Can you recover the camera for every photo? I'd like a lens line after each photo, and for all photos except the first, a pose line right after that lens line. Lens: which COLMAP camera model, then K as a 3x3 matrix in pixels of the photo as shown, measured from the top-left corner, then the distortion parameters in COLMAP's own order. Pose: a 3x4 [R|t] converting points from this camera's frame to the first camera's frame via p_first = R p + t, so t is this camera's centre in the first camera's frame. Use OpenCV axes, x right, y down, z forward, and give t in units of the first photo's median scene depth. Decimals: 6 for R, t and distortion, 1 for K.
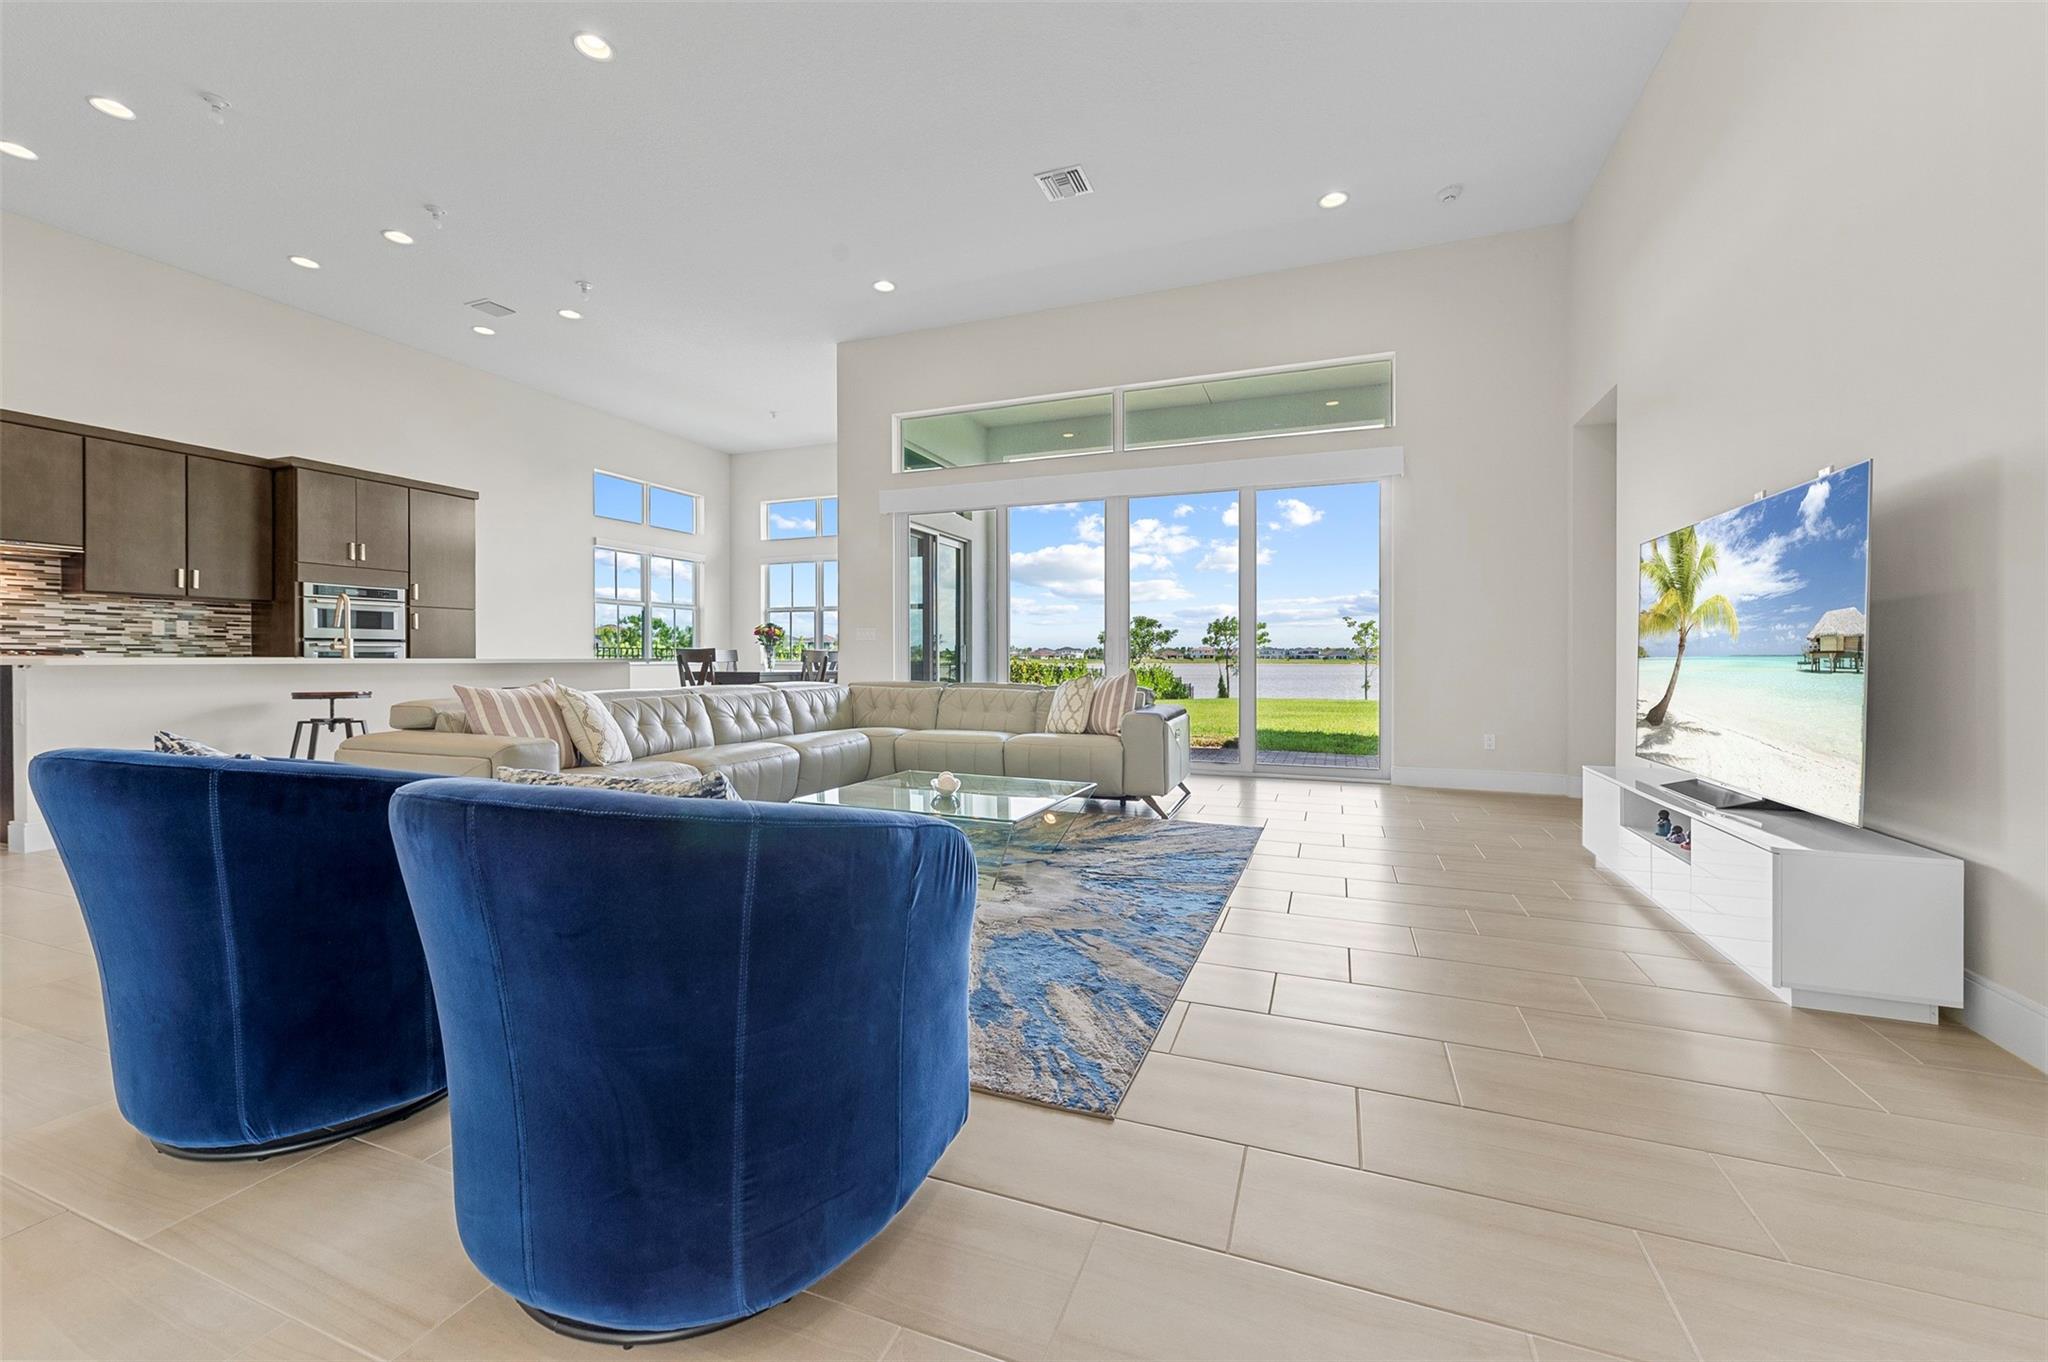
lens RADIAL K [[812.4, 0, 1028.9], [0, 812.4, 664.4], [0, 0, 1]] dist [0.002173, -0.000809]
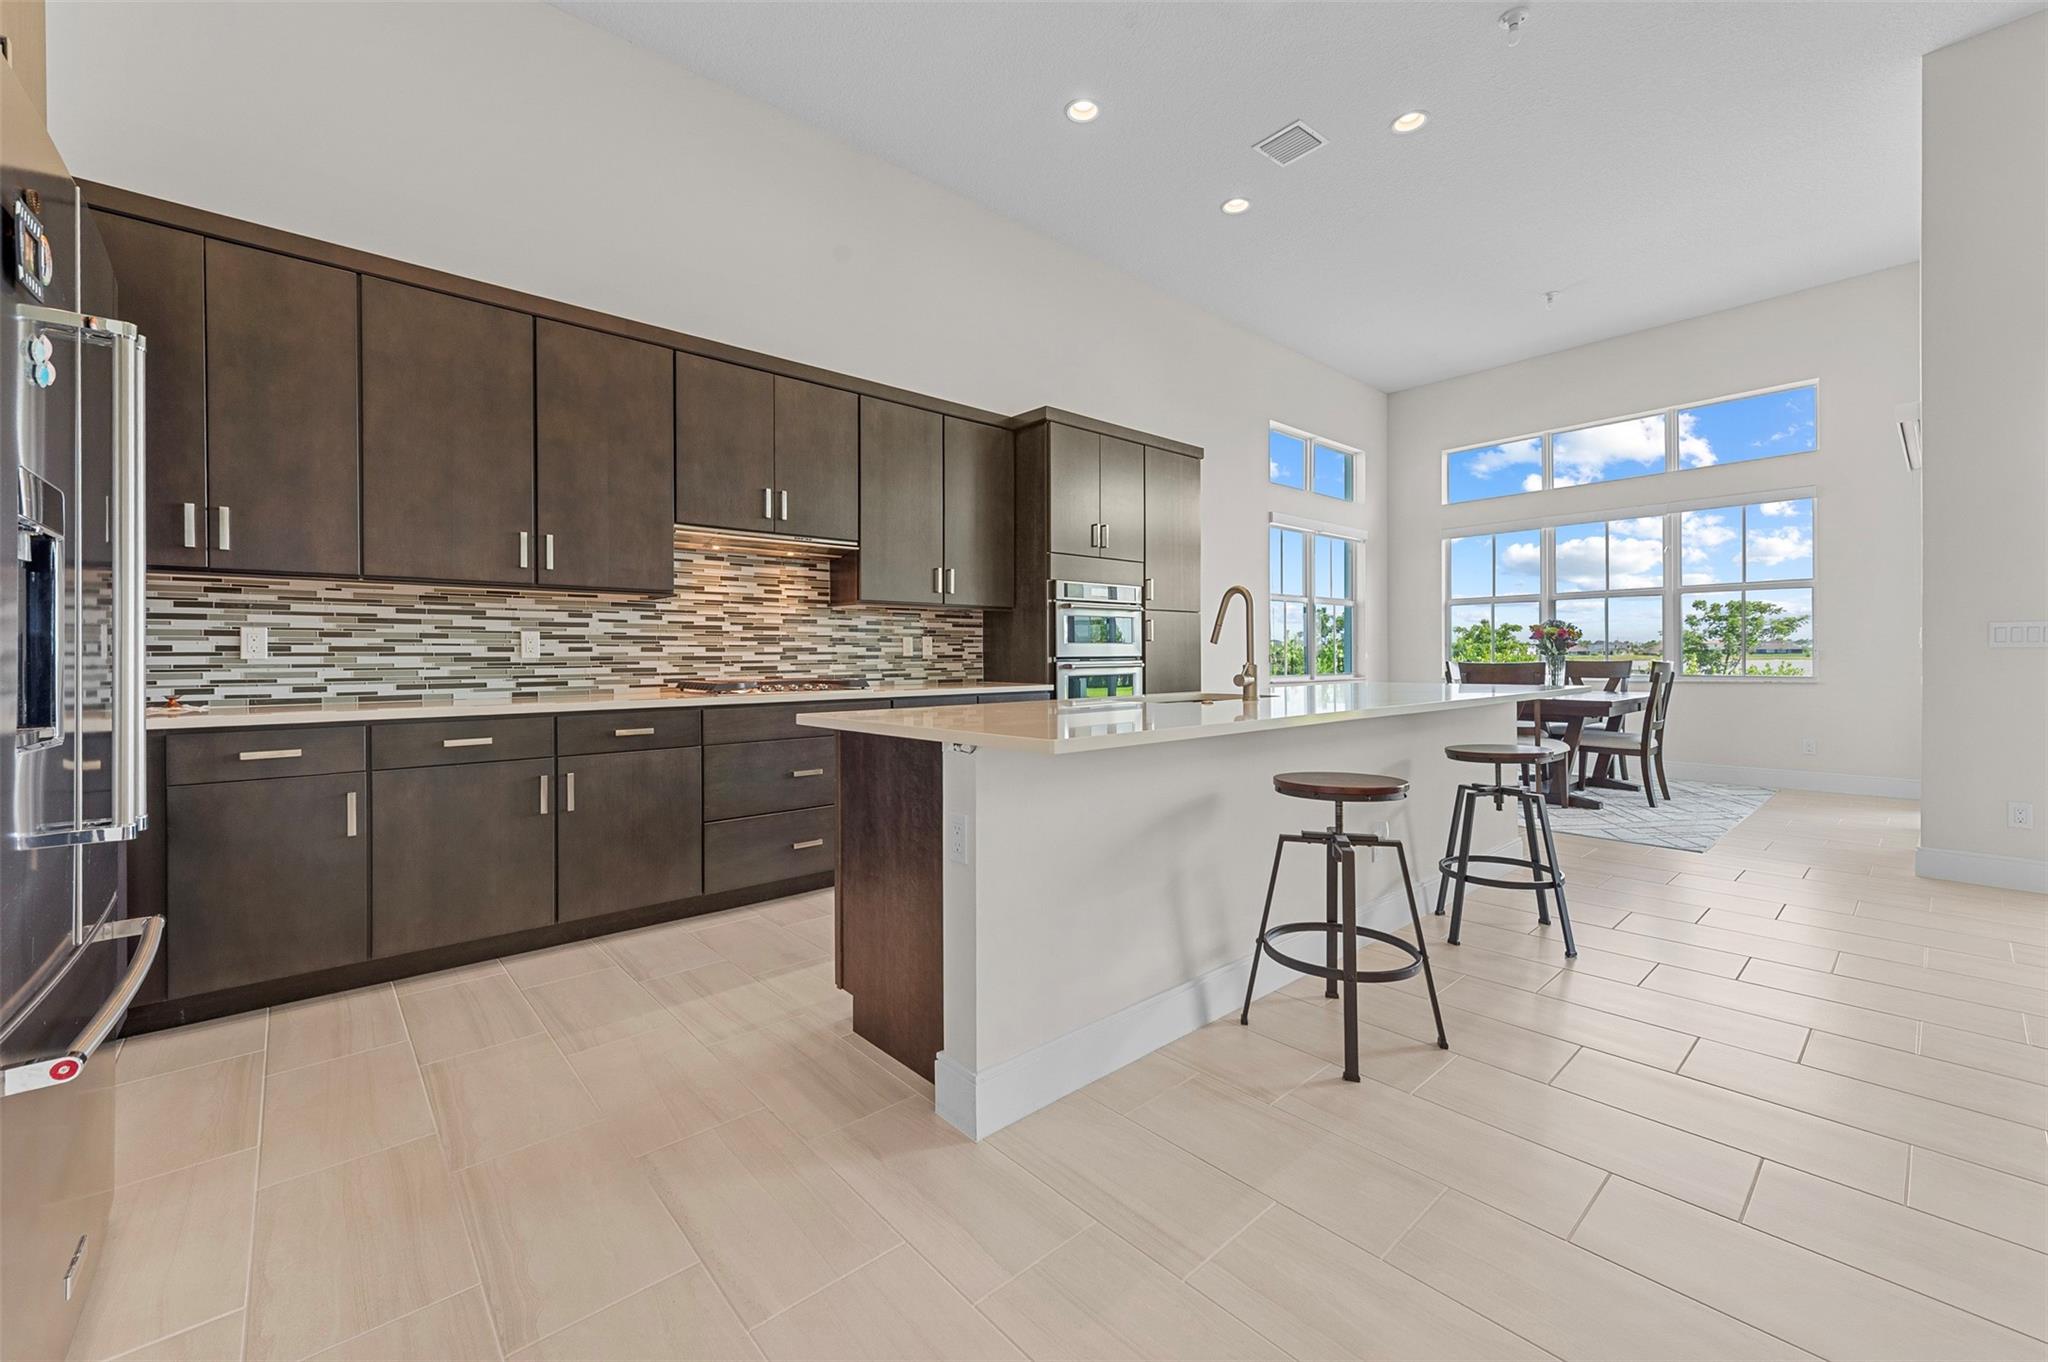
lens RADIAL K [[812.4, 0, 1024.8], [0, 812.4, 661.4], [0, 0, 1]] dist [0.002173, -0.000809]
pose [[0.886642, -0.006574, -0.462410, -0.608721], [0.005412, 0.999978, -0.003838, -0.027367], [0.462425, 0.000900, 0.886658, 0.364540]]
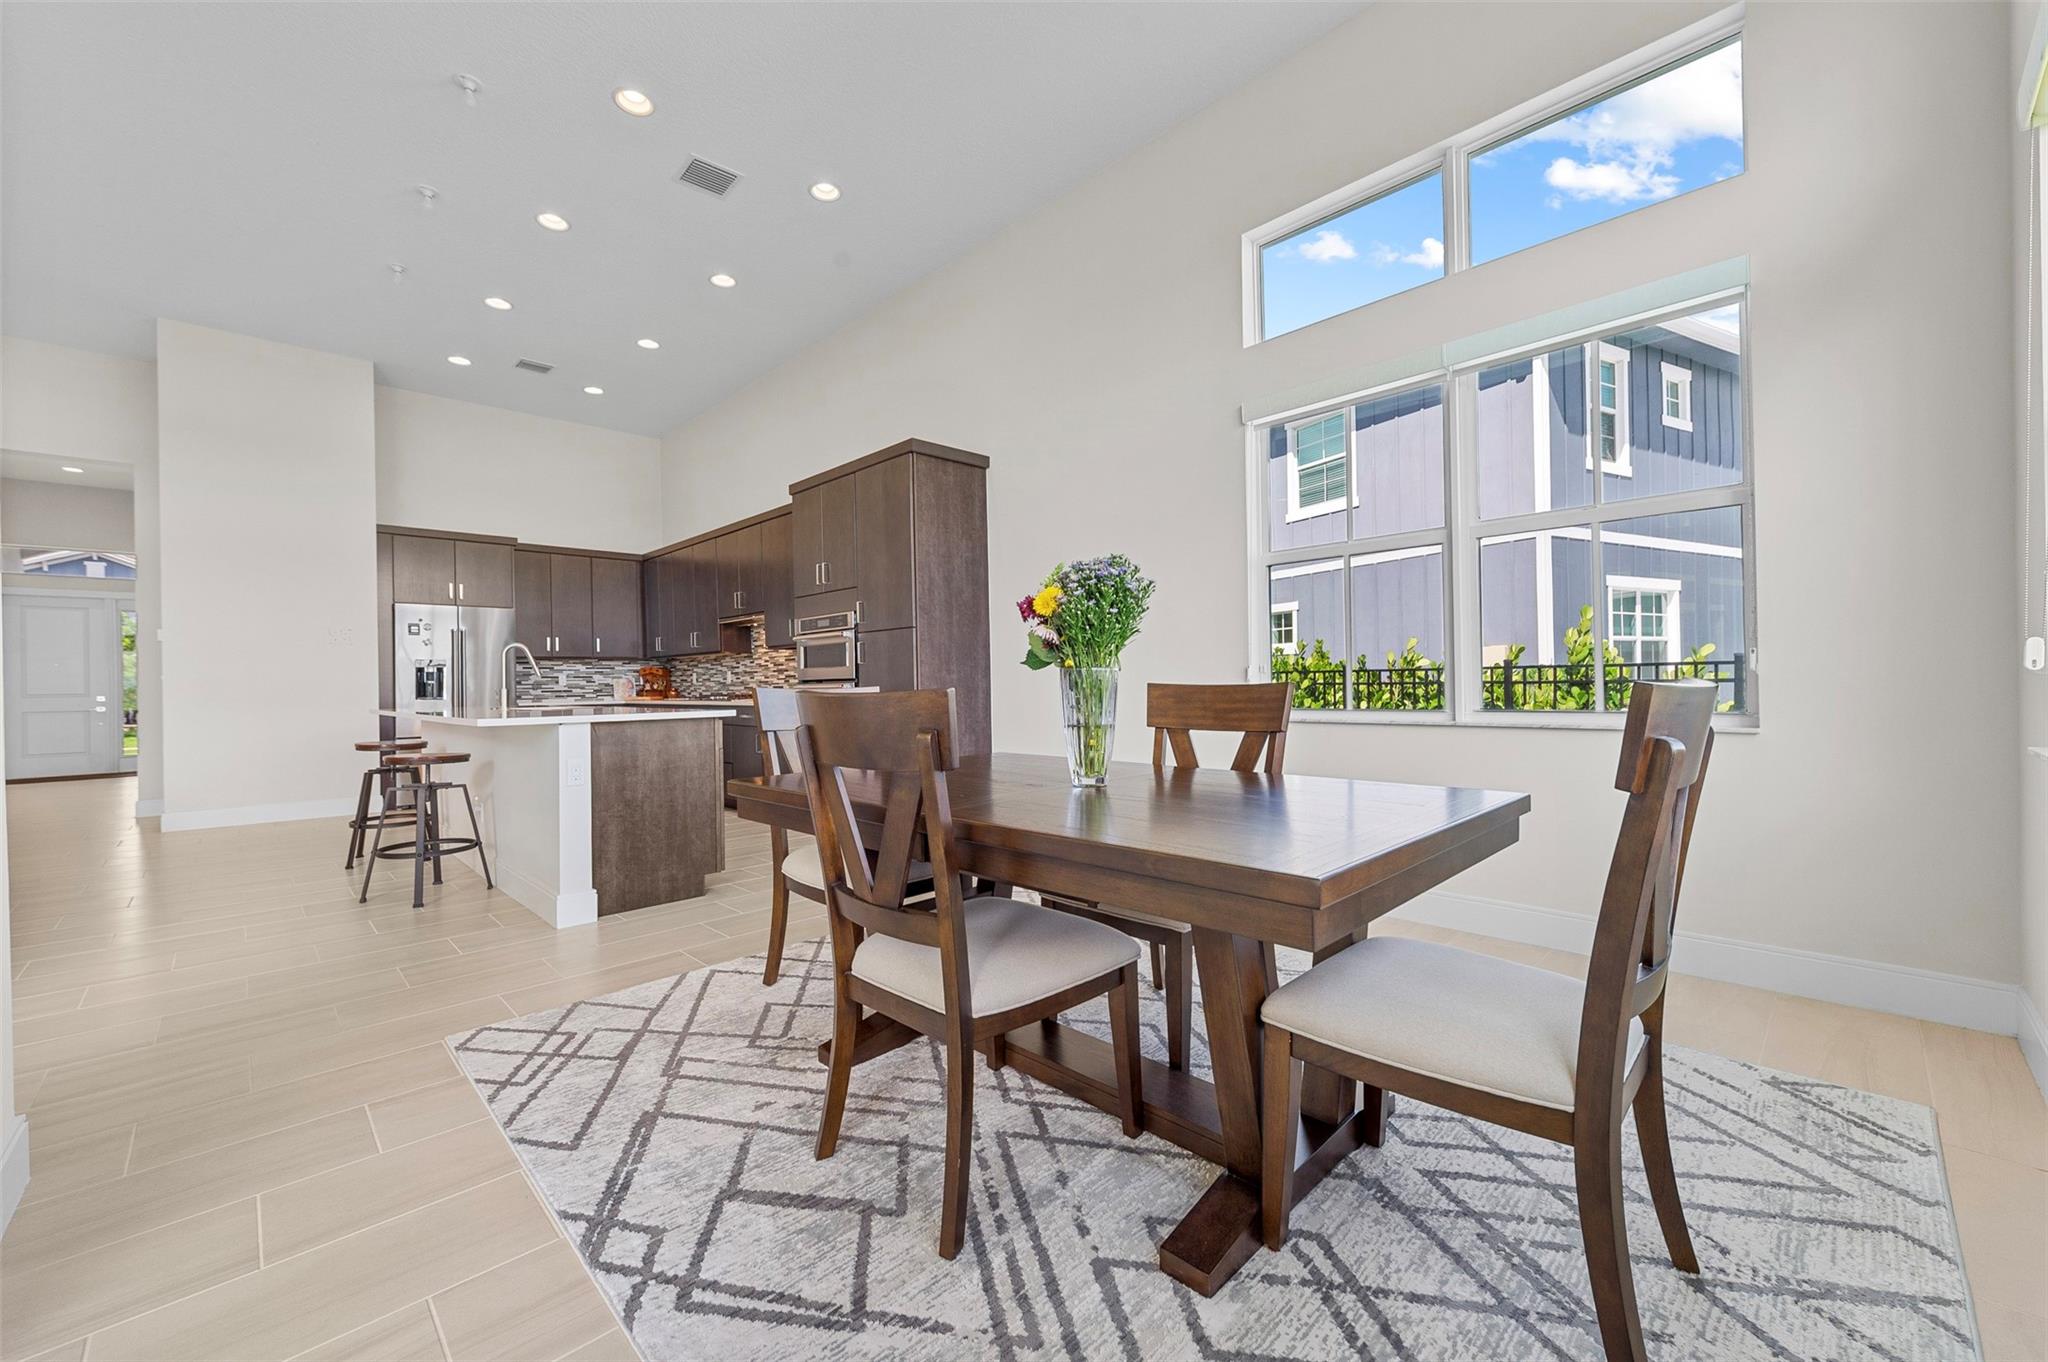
lens RADIAL K [[812.4, 0, 1031.2], [0, 812.4, 682.1], [0, 0, 1]] dist [0.002173, -0.000809]
pose [[-0.423238, 0.001207, -0.906018, -0.191868], [0.007185, 0.999972, -0.002025, -0.028326], [0.905990, -0.007367, -0.423235, 1.687673]]
